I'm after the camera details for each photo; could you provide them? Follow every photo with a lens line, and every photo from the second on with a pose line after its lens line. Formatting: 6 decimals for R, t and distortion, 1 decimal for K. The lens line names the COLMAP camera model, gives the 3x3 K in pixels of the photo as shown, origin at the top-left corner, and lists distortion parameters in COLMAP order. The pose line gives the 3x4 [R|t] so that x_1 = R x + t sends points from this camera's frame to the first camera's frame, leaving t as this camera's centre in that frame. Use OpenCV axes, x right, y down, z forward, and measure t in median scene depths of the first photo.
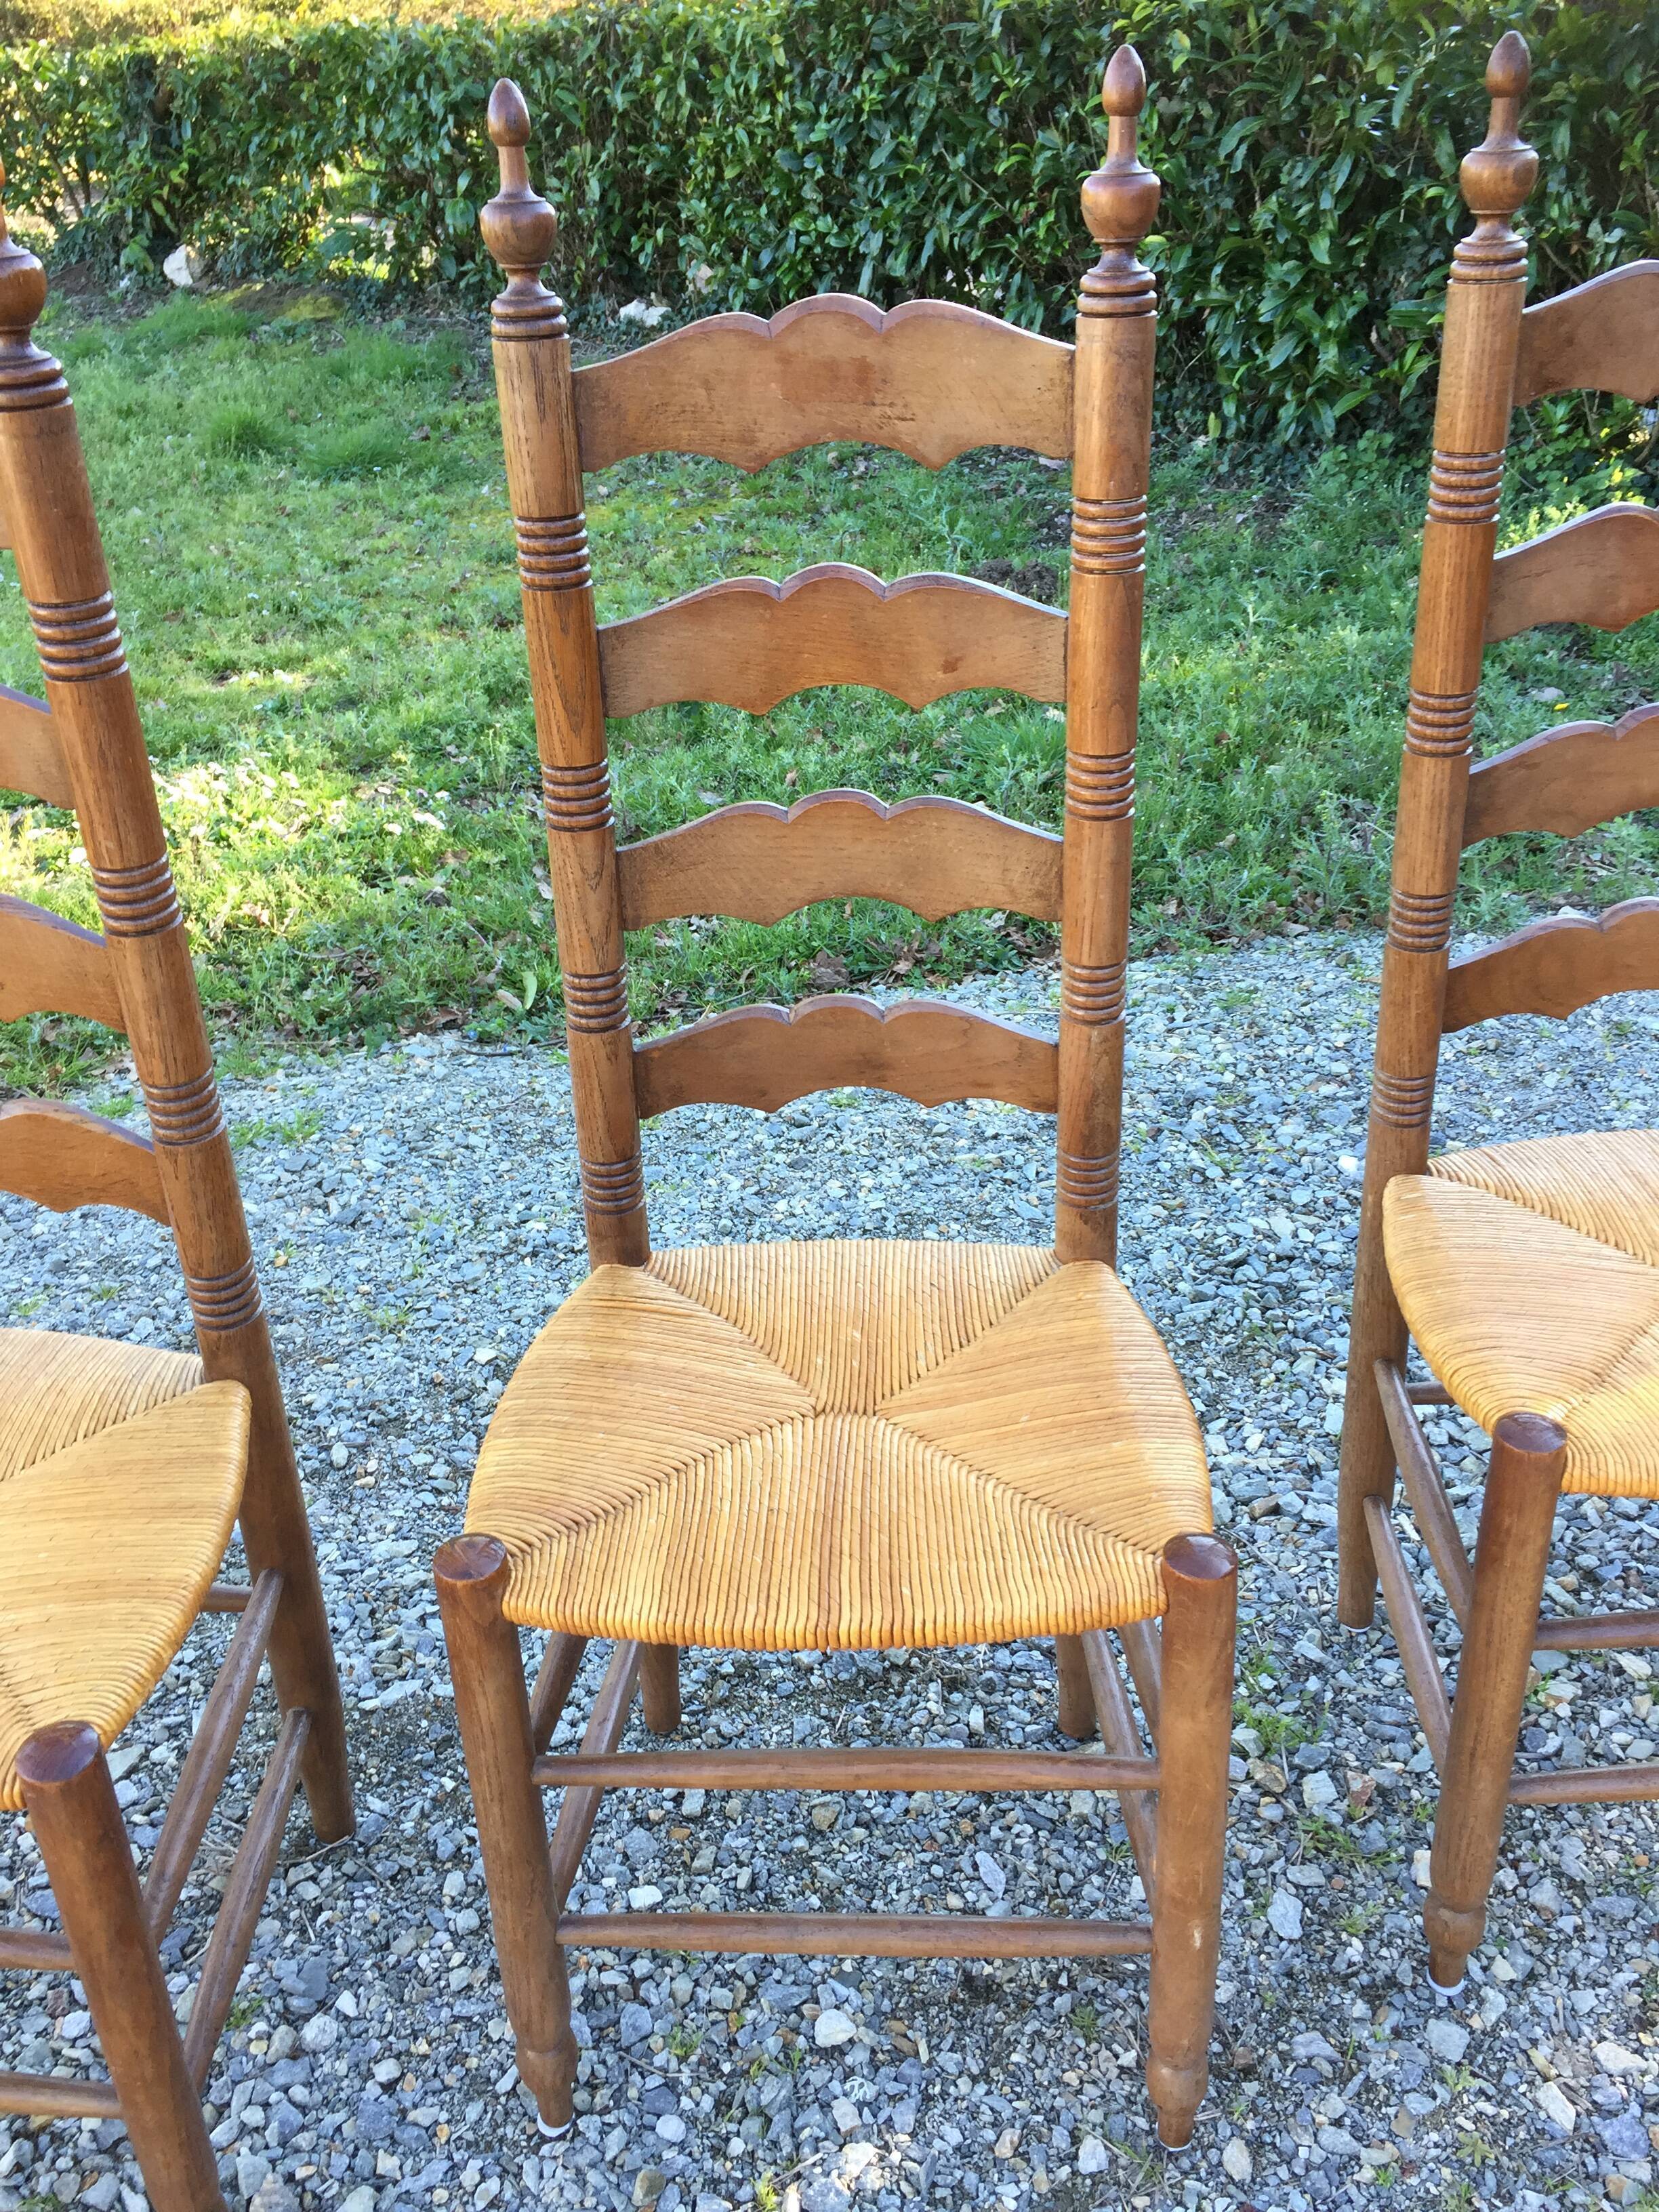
lens RADIAL K [[1856.3, 0, 812.1], [0, 1856.3, 1116.3], [0, 0, 1]] dist [0.096484, -0.133340]
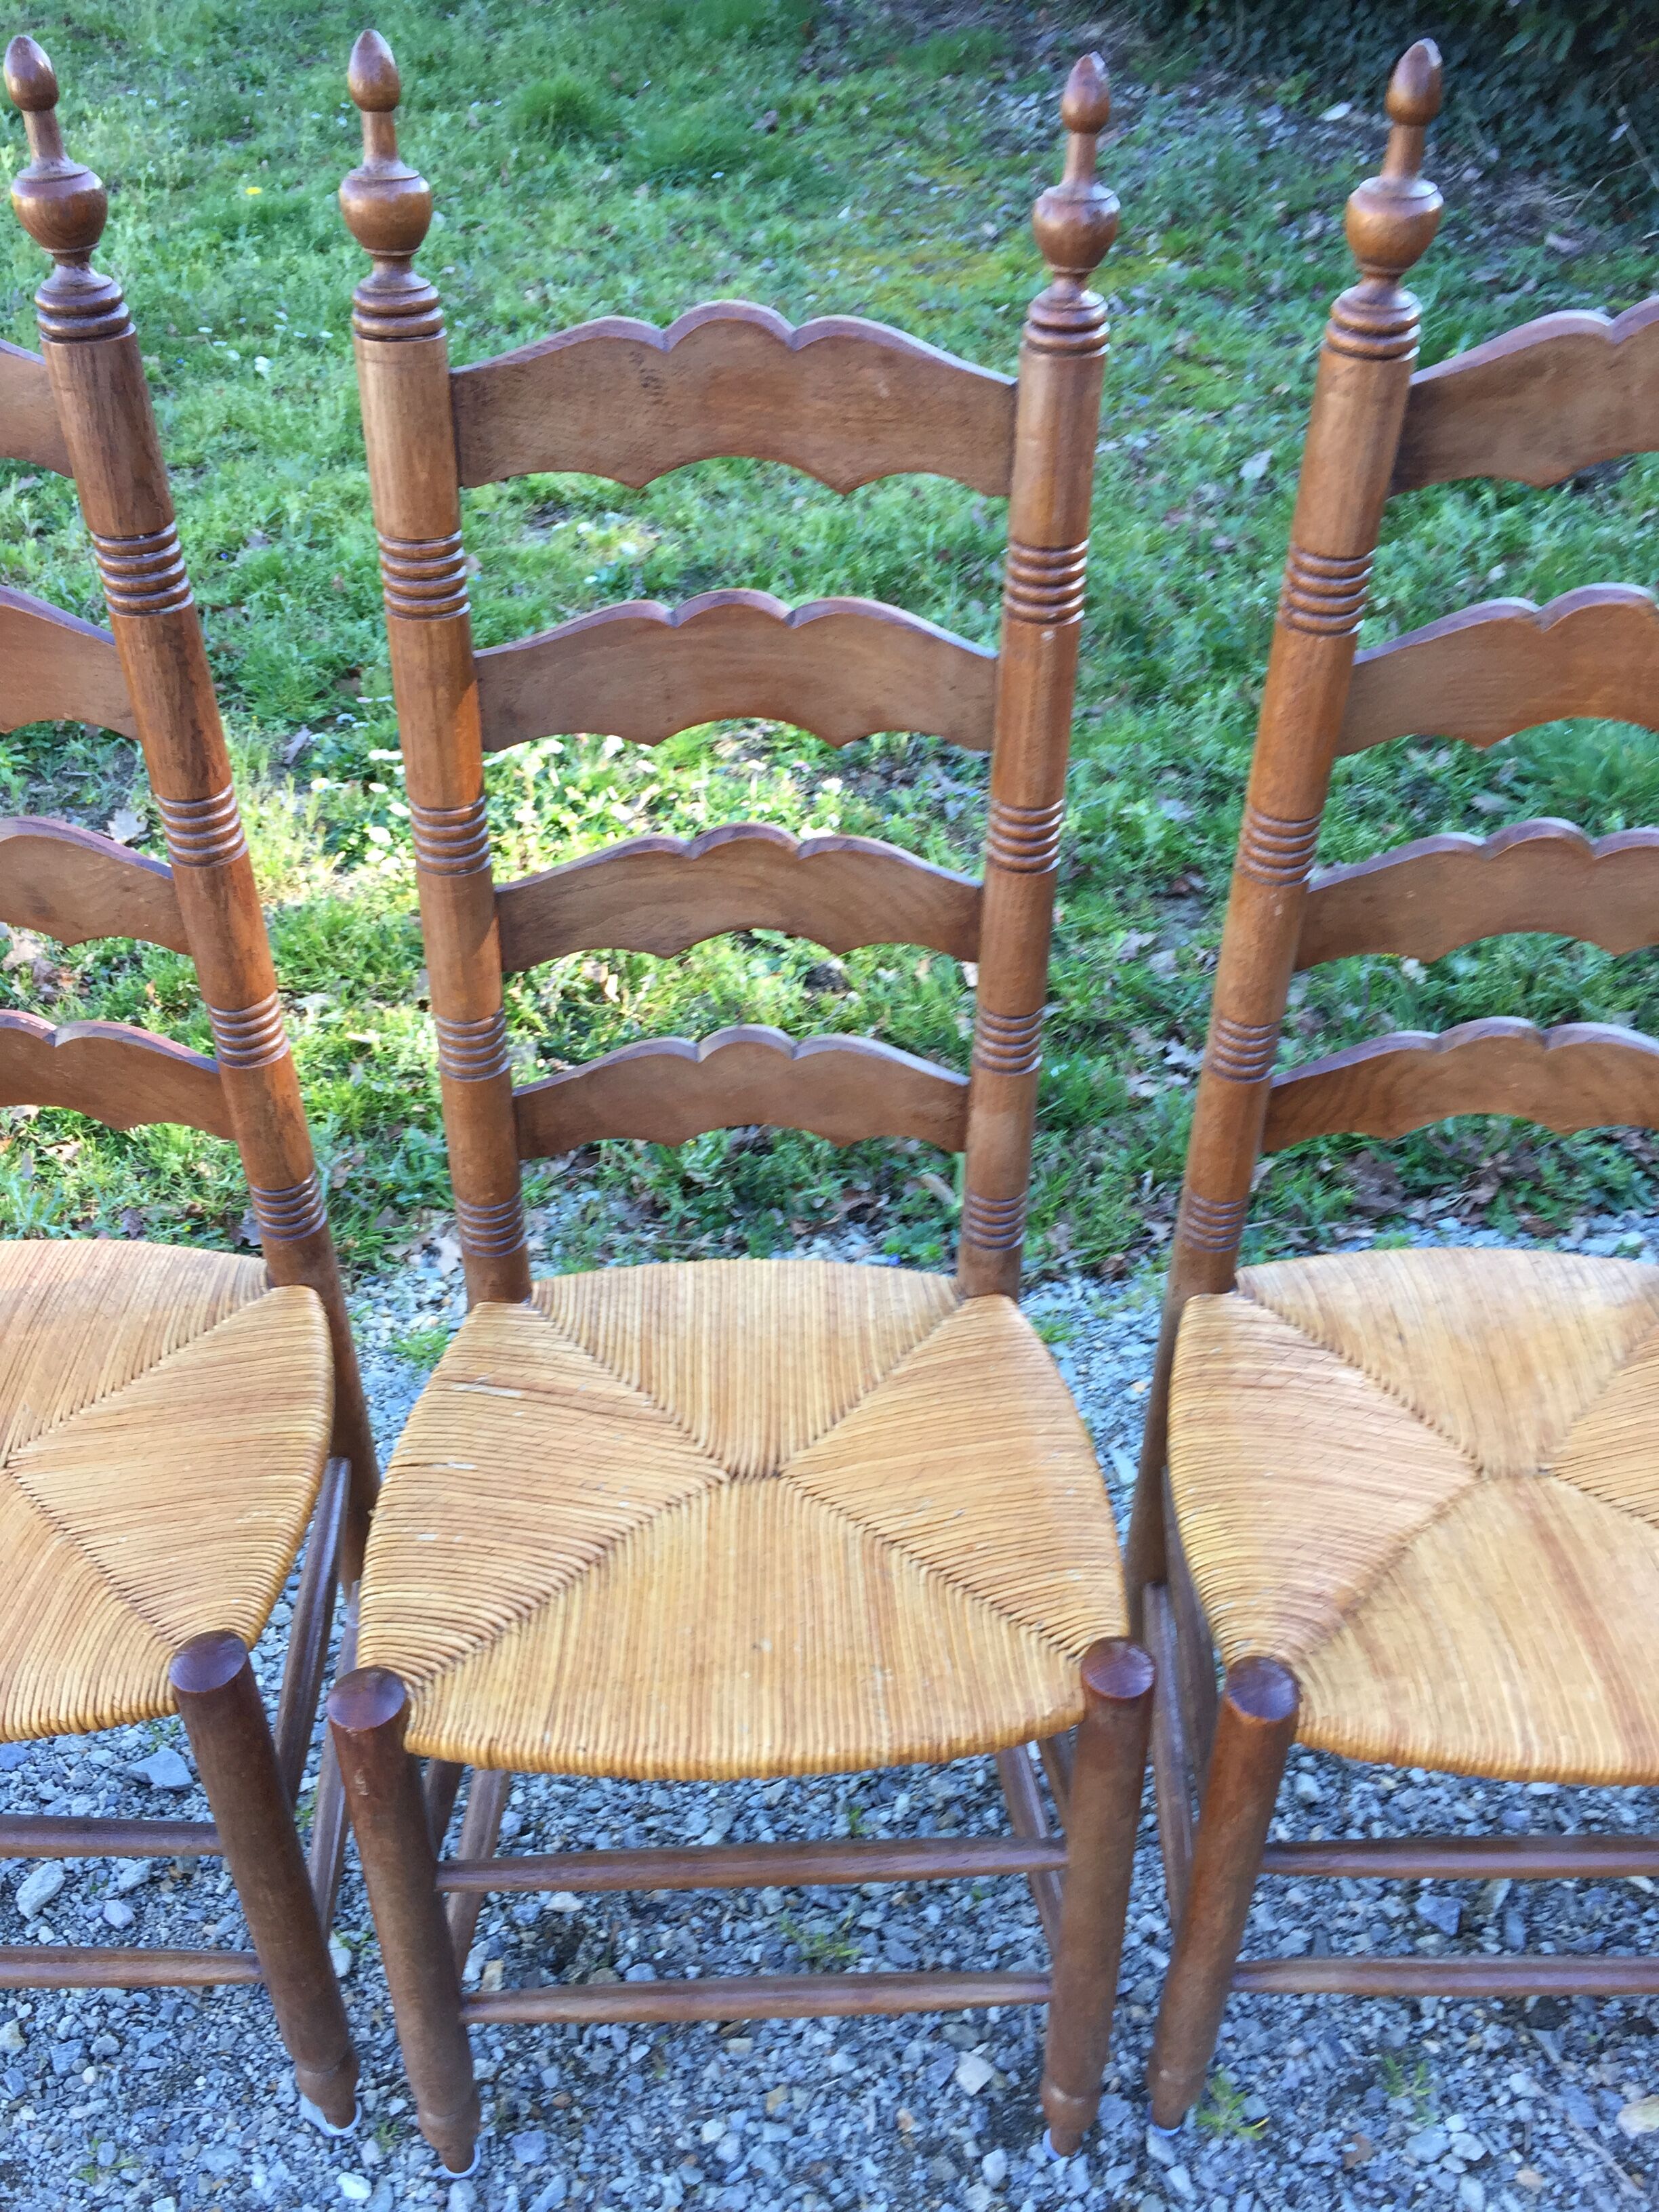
lens RADIAL K [[1823.5, 0, 829.5], [0, 1823.5, 1106.0], [0, 0, 1]] dist [0.079702, -0.102339]
pose [[0.989488, 0.119387, -0.081605, -0.203985], [-0.102561, 0.977180, 0.186012, -0.305294], [0.101950, -0.175688, 0.979153, 0.402731]]
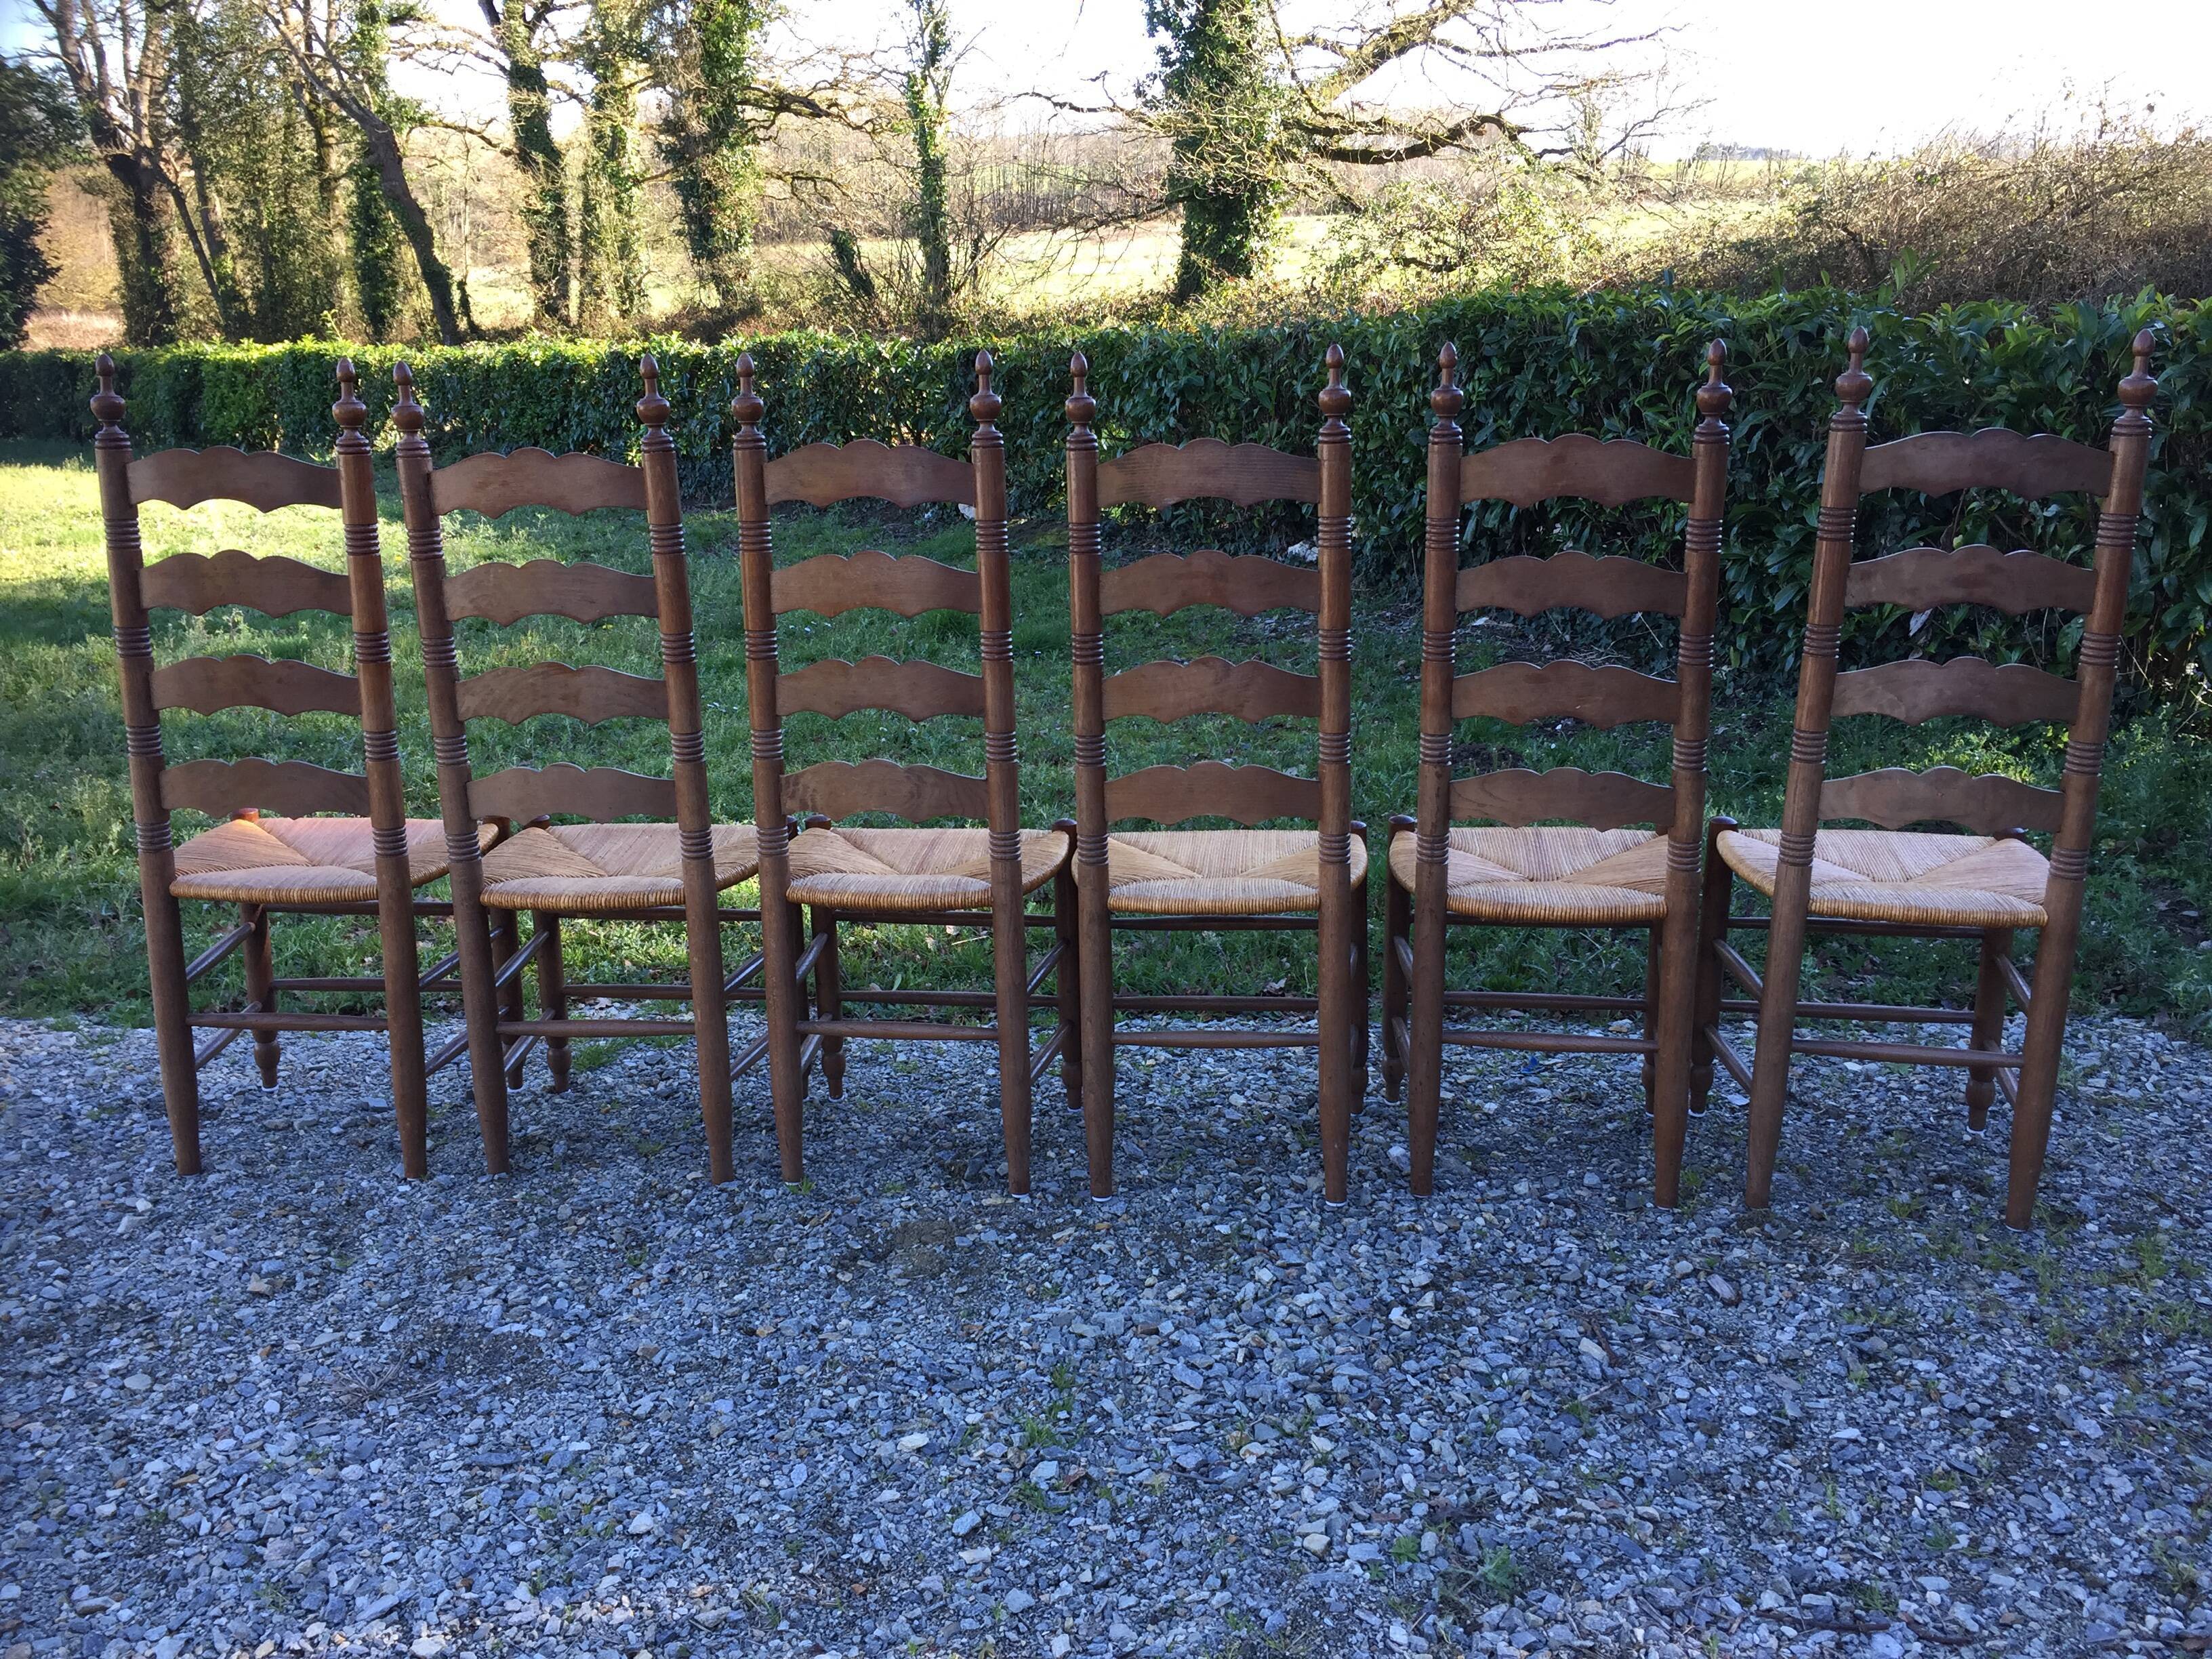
lens RADIAL K [[1856.5, 0, 1106.0], [0, 1856.5, 829.5], [0, 0, 1]] dist [0.091713, -0.124003]
pose [[0.959209, 0.086429, -0.269162, 0.458796], [-0.153811, 0.958415, -0.240381, 0.163350], [0.237193, 0.271975, 0.932614, -0.292407]]
